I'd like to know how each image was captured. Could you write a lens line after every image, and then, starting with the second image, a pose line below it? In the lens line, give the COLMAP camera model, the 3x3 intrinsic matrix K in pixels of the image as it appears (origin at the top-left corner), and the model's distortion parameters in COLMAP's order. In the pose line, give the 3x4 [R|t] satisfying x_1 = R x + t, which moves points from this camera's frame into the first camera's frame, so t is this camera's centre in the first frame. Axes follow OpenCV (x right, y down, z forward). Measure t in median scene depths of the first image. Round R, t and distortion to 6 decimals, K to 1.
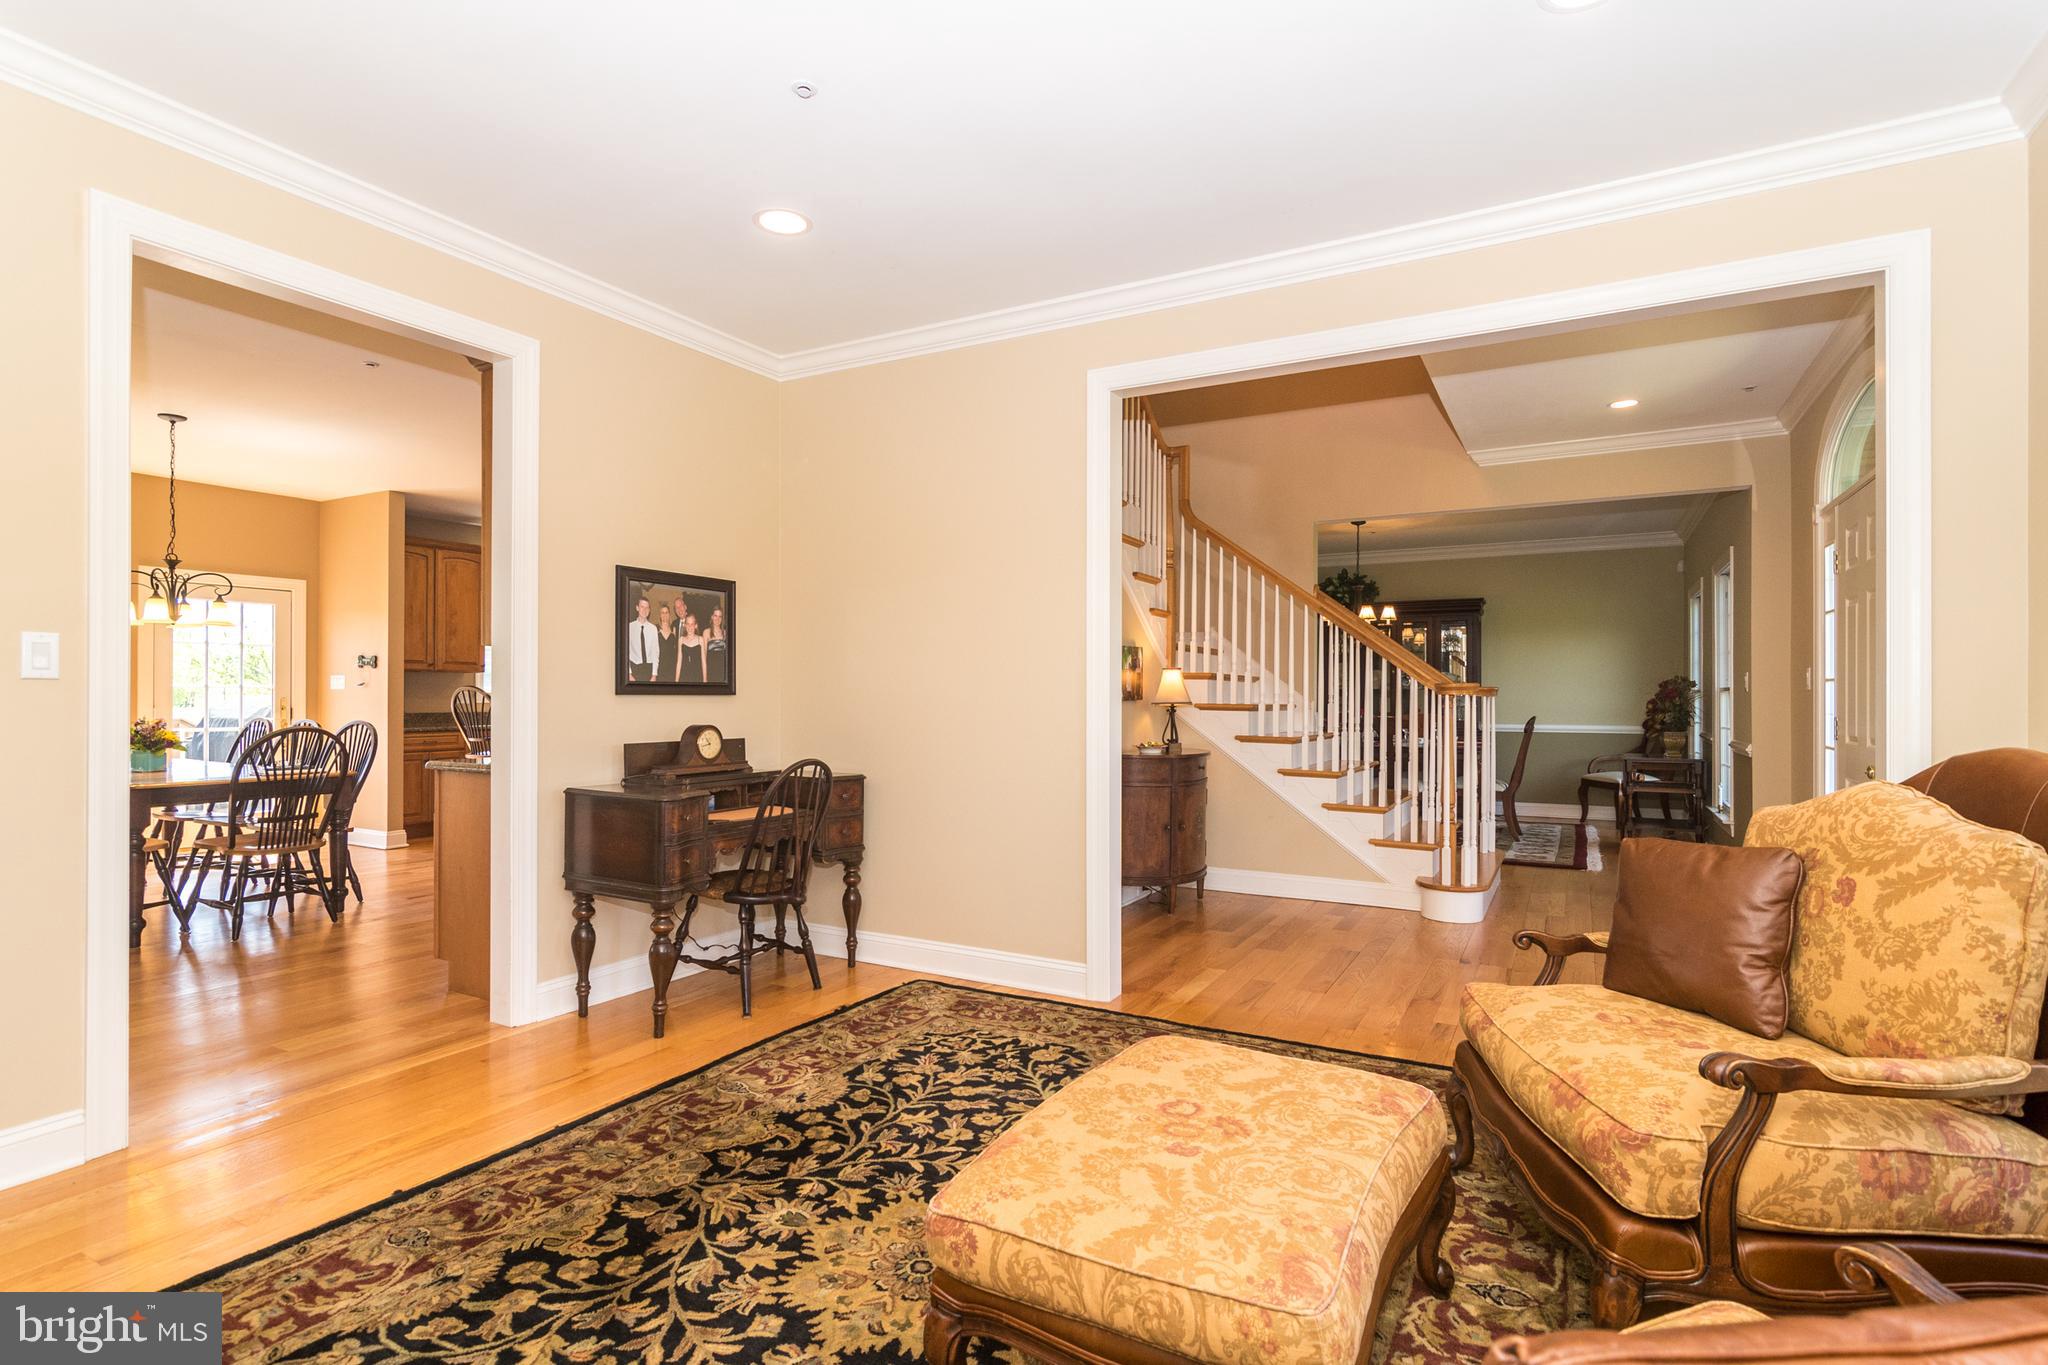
lens RADIAL K [[1011.1, 0, 1028.1], [0, 1011.1, 682.4], [0, 0, 1]] dist [-0.002014, -0.000067]
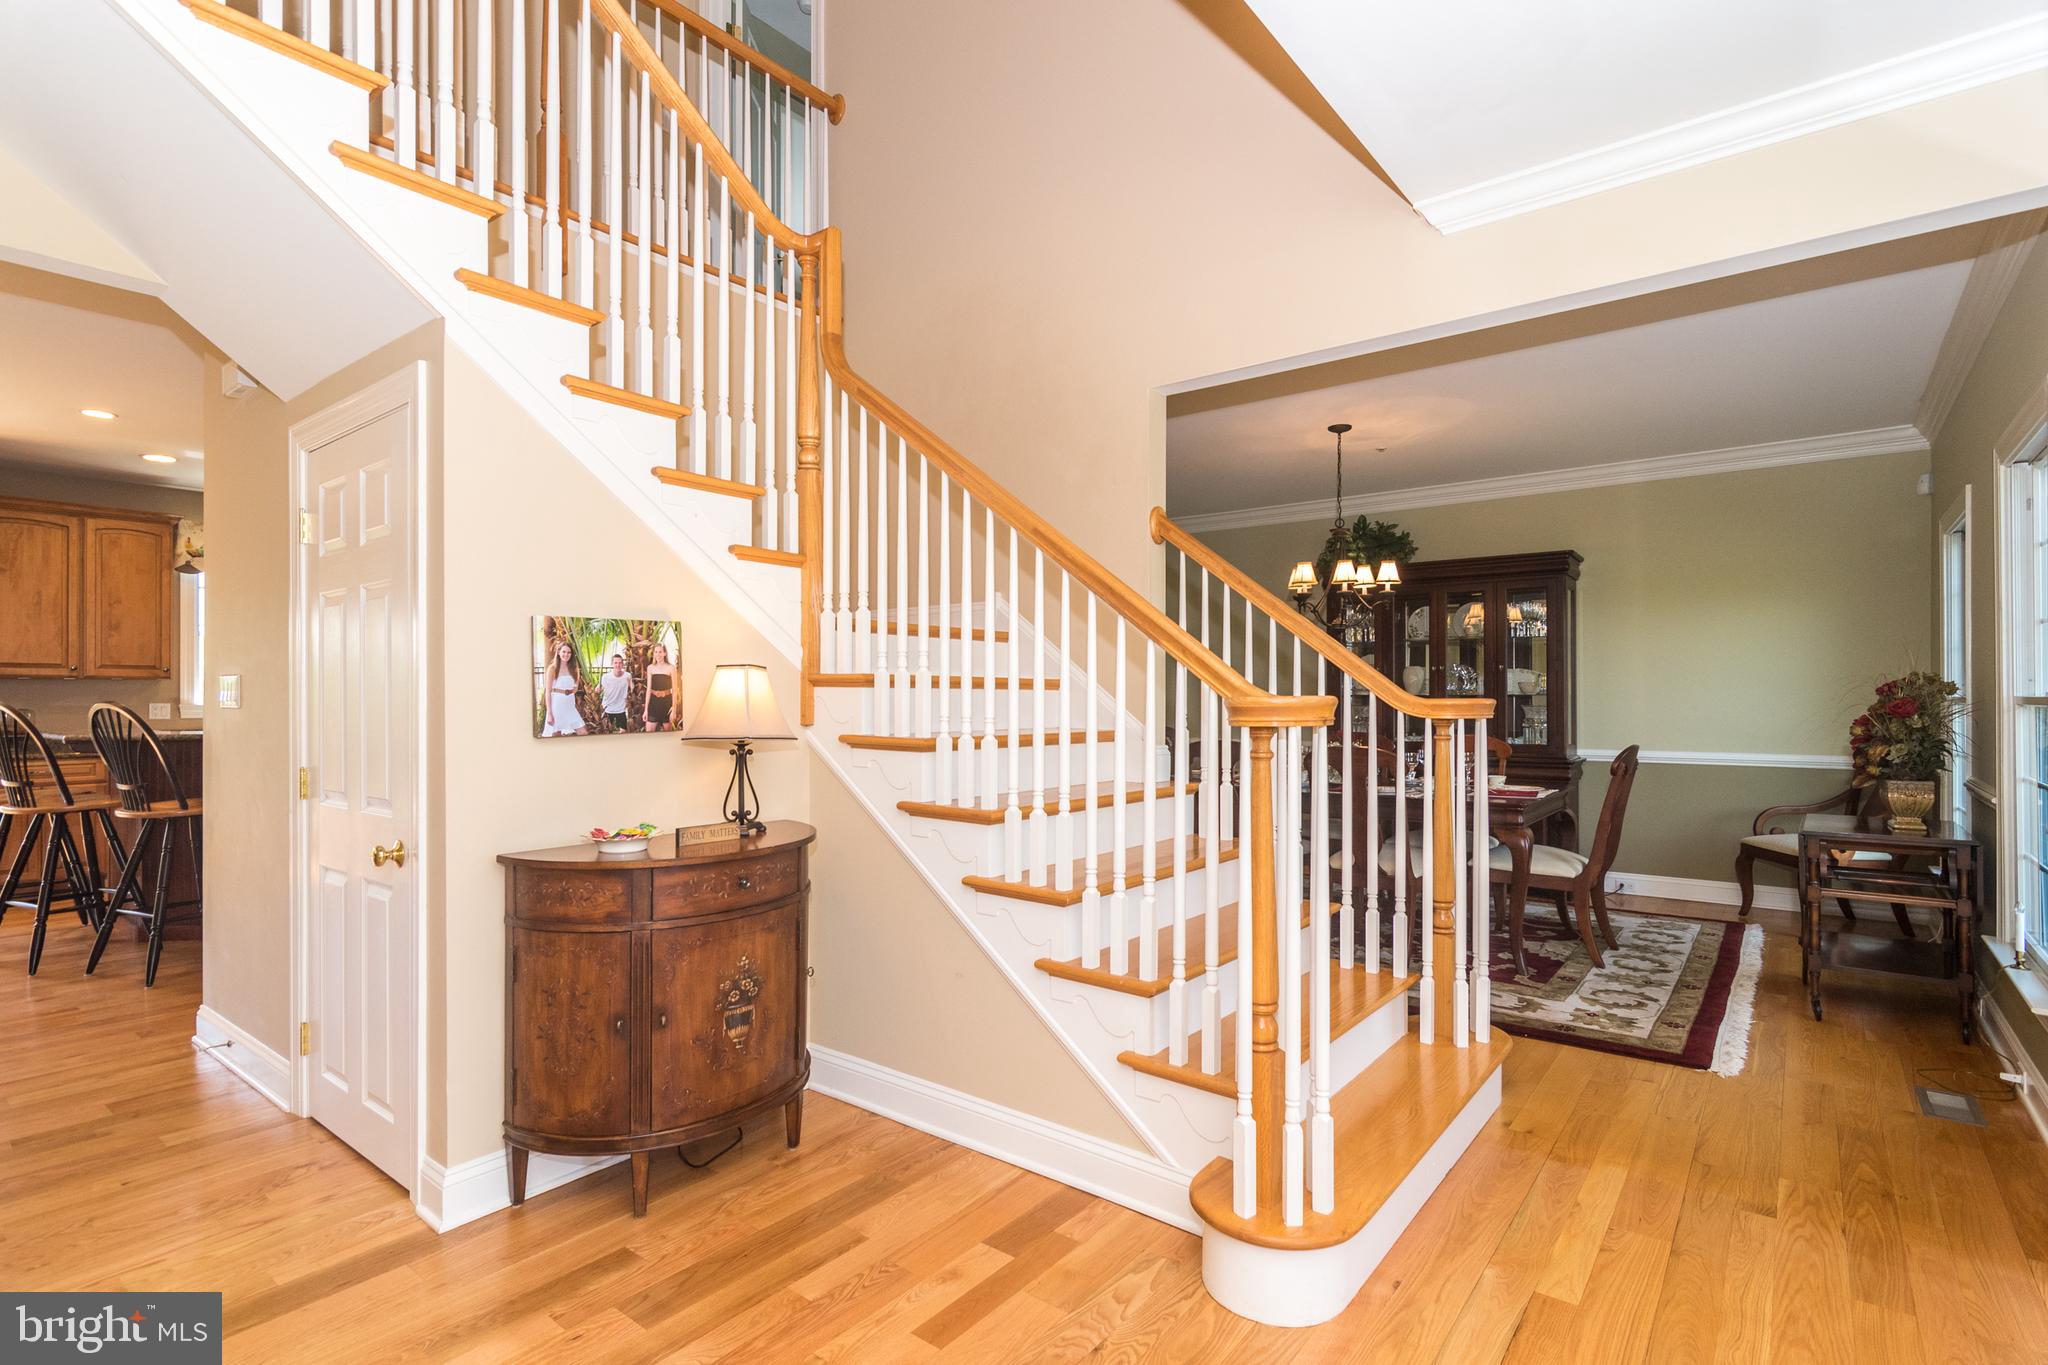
lens RADIAL K [[1016.6, 0, 1024.8], [0, 1016.6, 690.5], [0, 0, 1]] dist [-0.001181, 0.002405]
pose [[0.988489, -0.005042, -0.151212, 0.258618], [0.006223, 0.999954, 0.007343, -0.003515], [0.151168, -0.008199, 0.988474, 0.398636]]
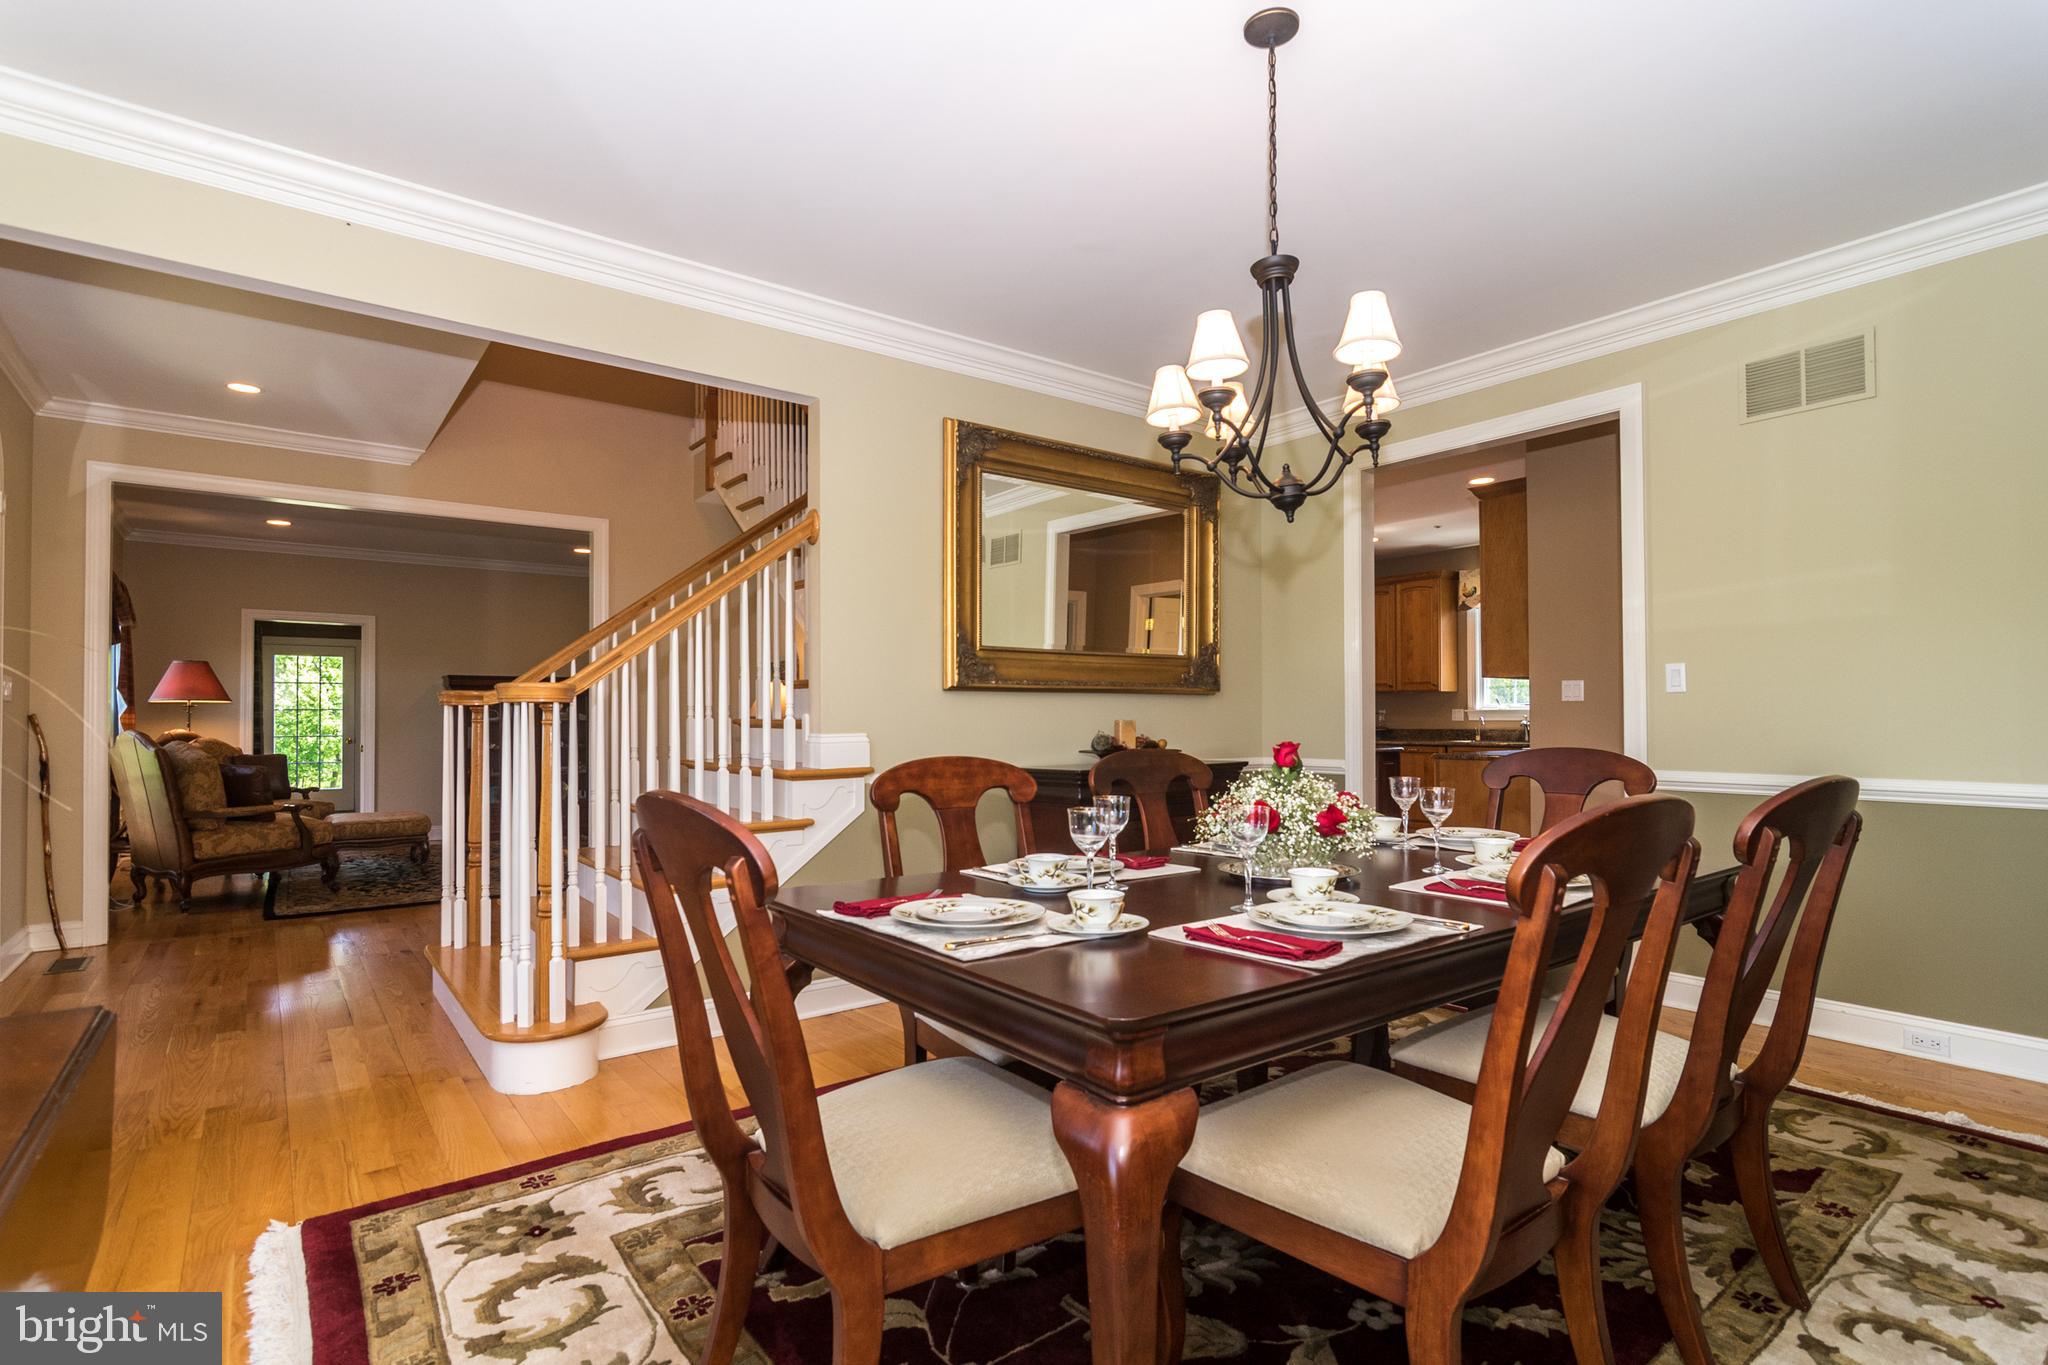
lens RADIAL K [[1000.4, 0, 1034.3], [0, 1000.4, 700.5], [0, 0, 1]] dist [-0.008015, 0.000011]
pose [[-0.395091, -0.018122, -0.918463, 0.680069], [0.009132, 0.999679, -0.023653, 0.024392], [0.918596, -0.017732, -0.394799, 1.212990]]
